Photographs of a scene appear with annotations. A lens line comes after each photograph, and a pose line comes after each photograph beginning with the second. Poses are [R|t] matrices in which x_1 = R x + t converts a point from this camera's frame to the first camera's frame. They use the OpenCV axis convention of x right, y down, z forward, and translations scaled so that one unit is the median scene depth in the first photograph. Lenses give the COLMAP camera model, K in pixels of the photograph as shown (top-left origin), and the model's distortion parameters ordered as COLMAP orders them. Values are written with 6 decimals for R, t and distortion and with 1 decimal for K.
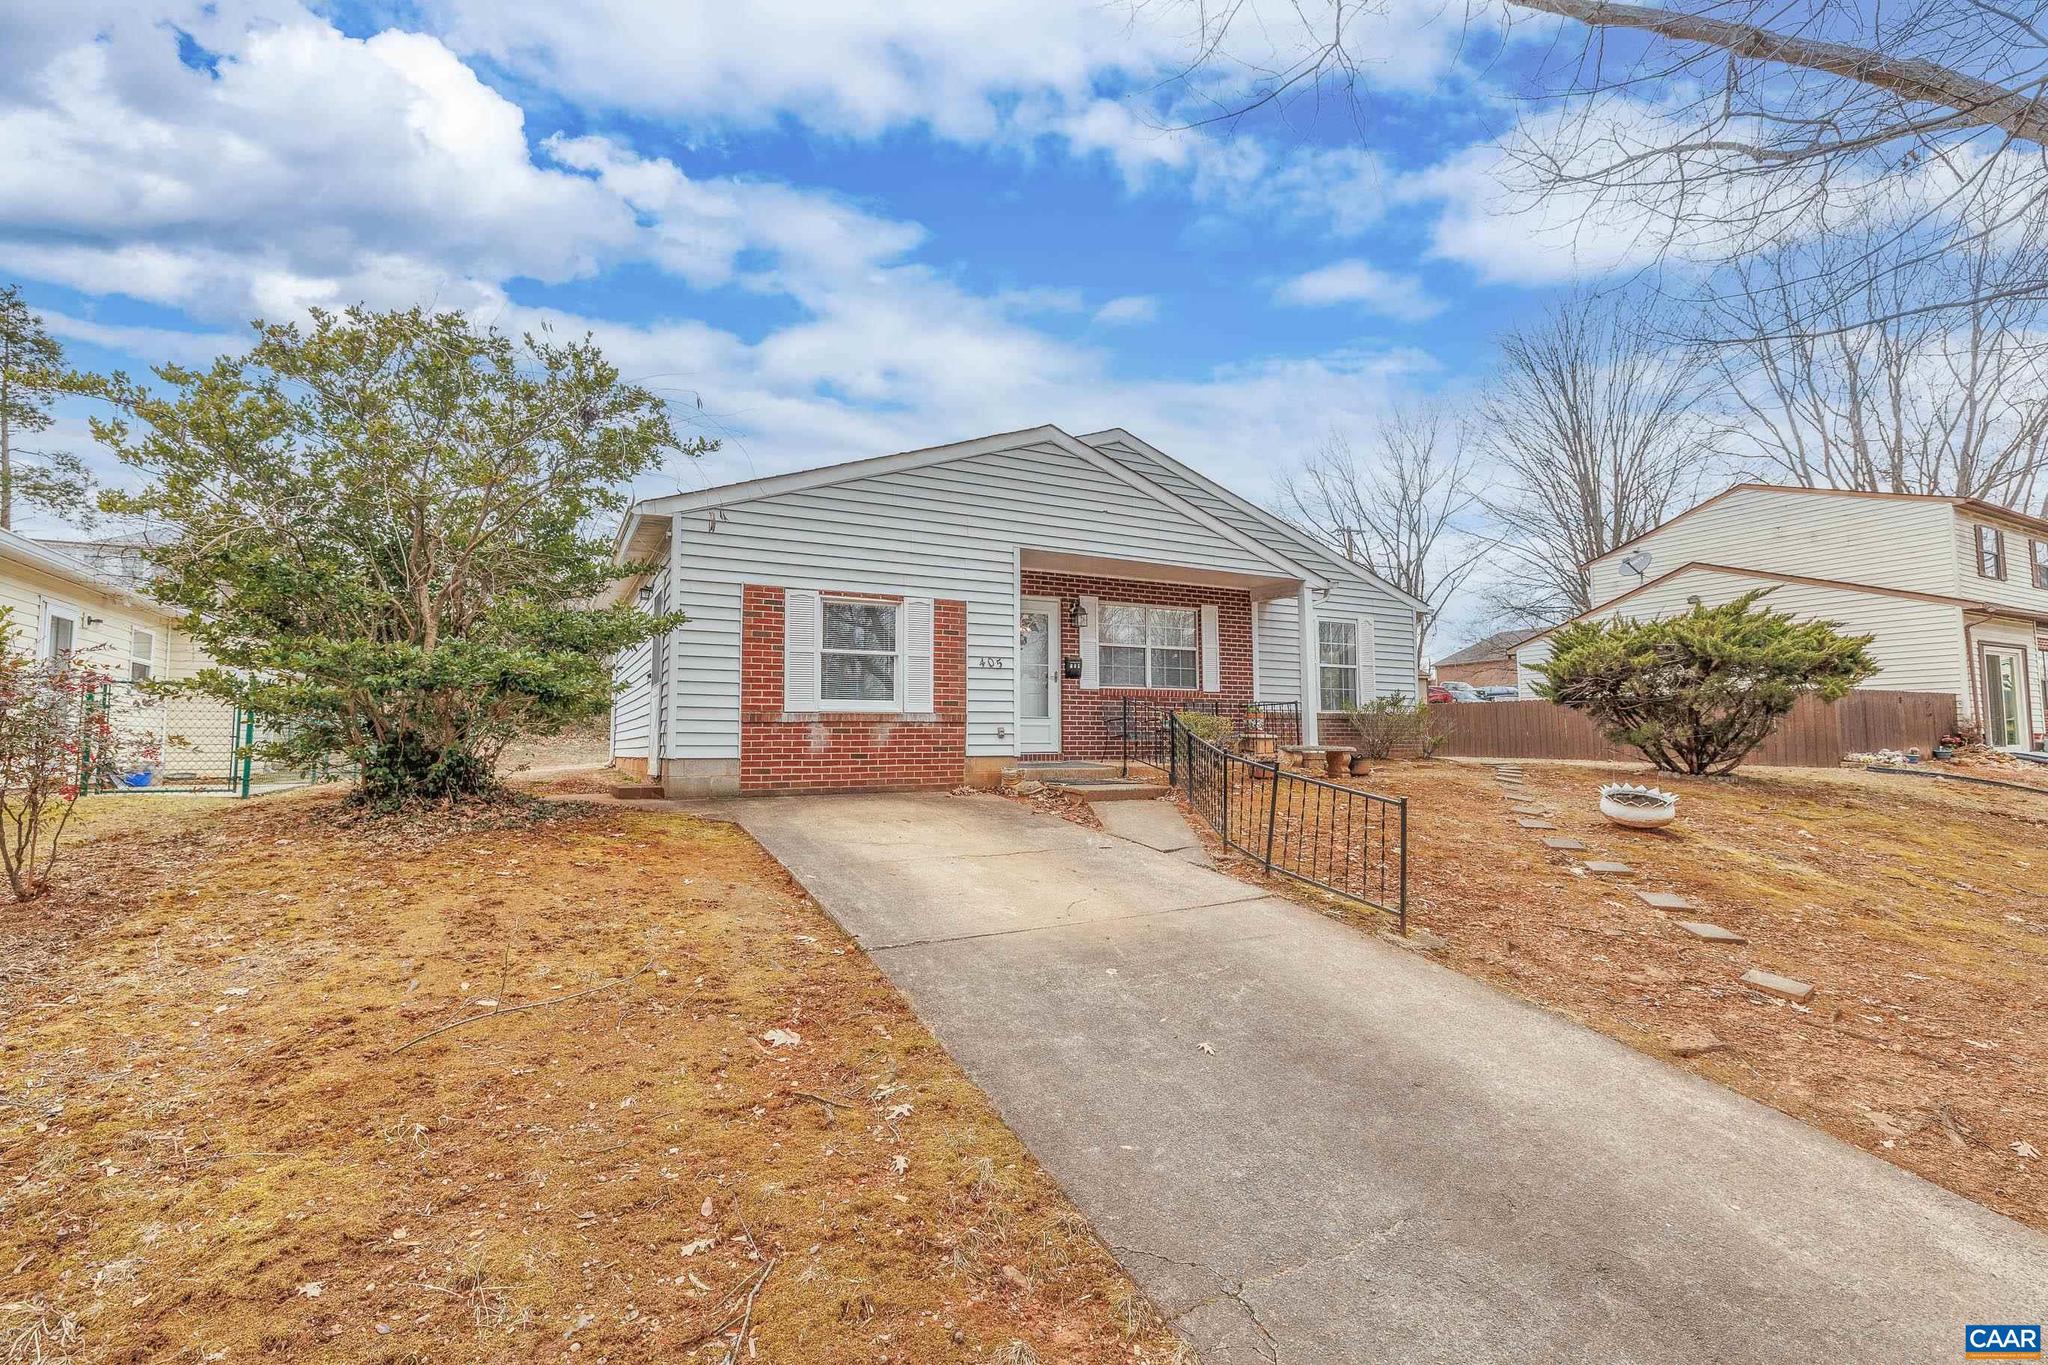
lens RADIAL K [[949.9, 0, 1033.7], [0, 949.9, 687.3], [0, 0, 1]] dist [0.000183, -0.000035]
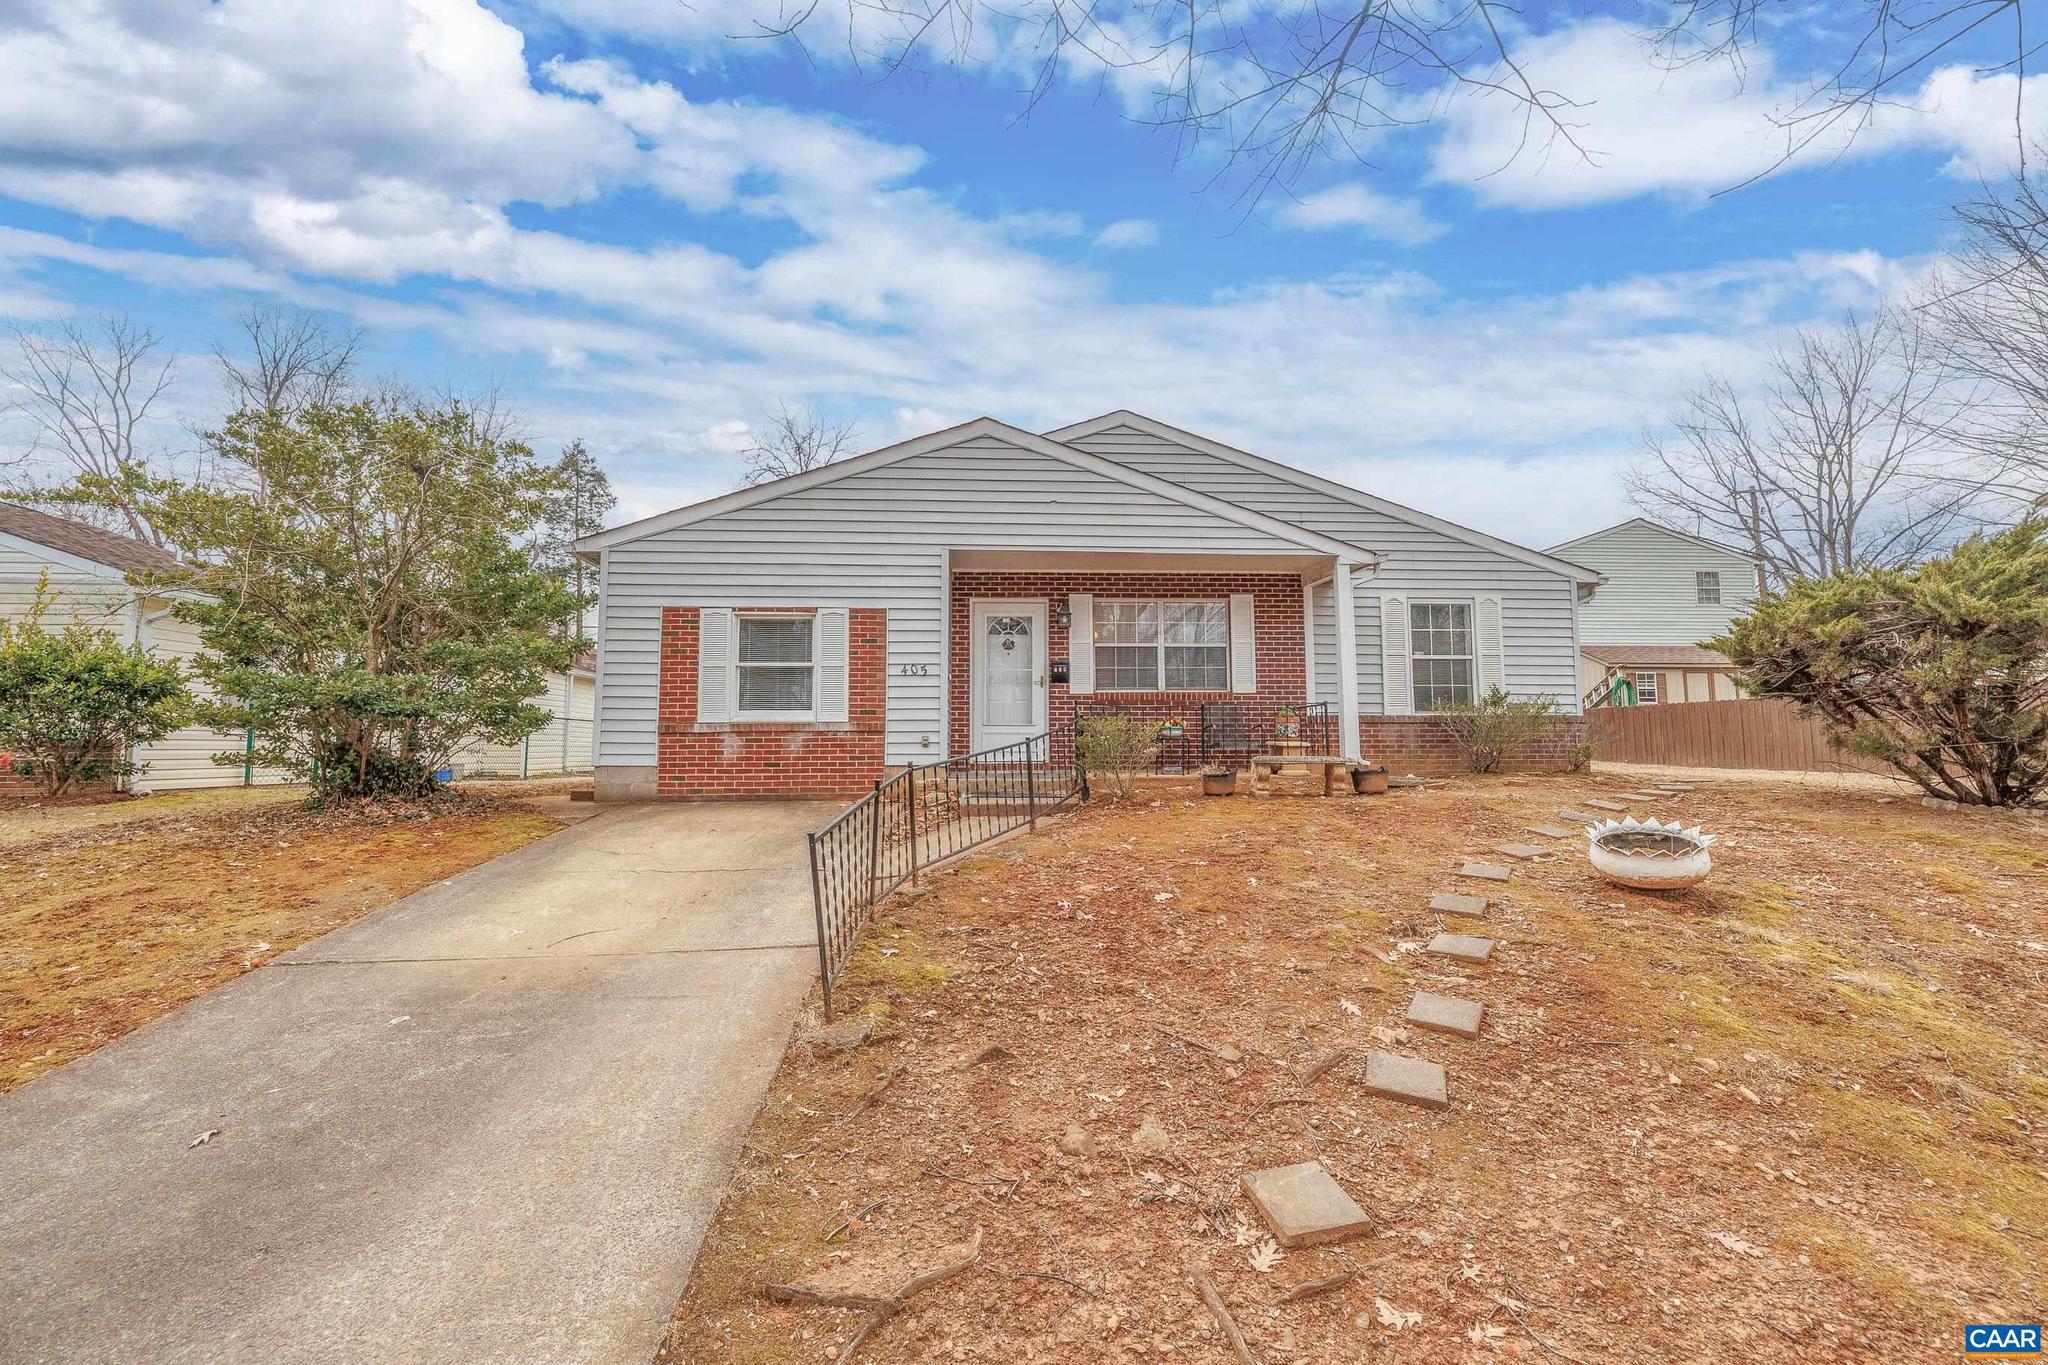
lens RADIAL K [[860.9, 0, 1027.6], [0, 860.9, 680.4], [0, 0, 1]] dist [0.001247, -0.000174]
pose [[0.901986, -0.032702, -0.430526, 0.445086], [0.024275, 0.999391, -0.025054, 0.010193], [0.431083, 0.012147, 0.902231, 0.255666]]
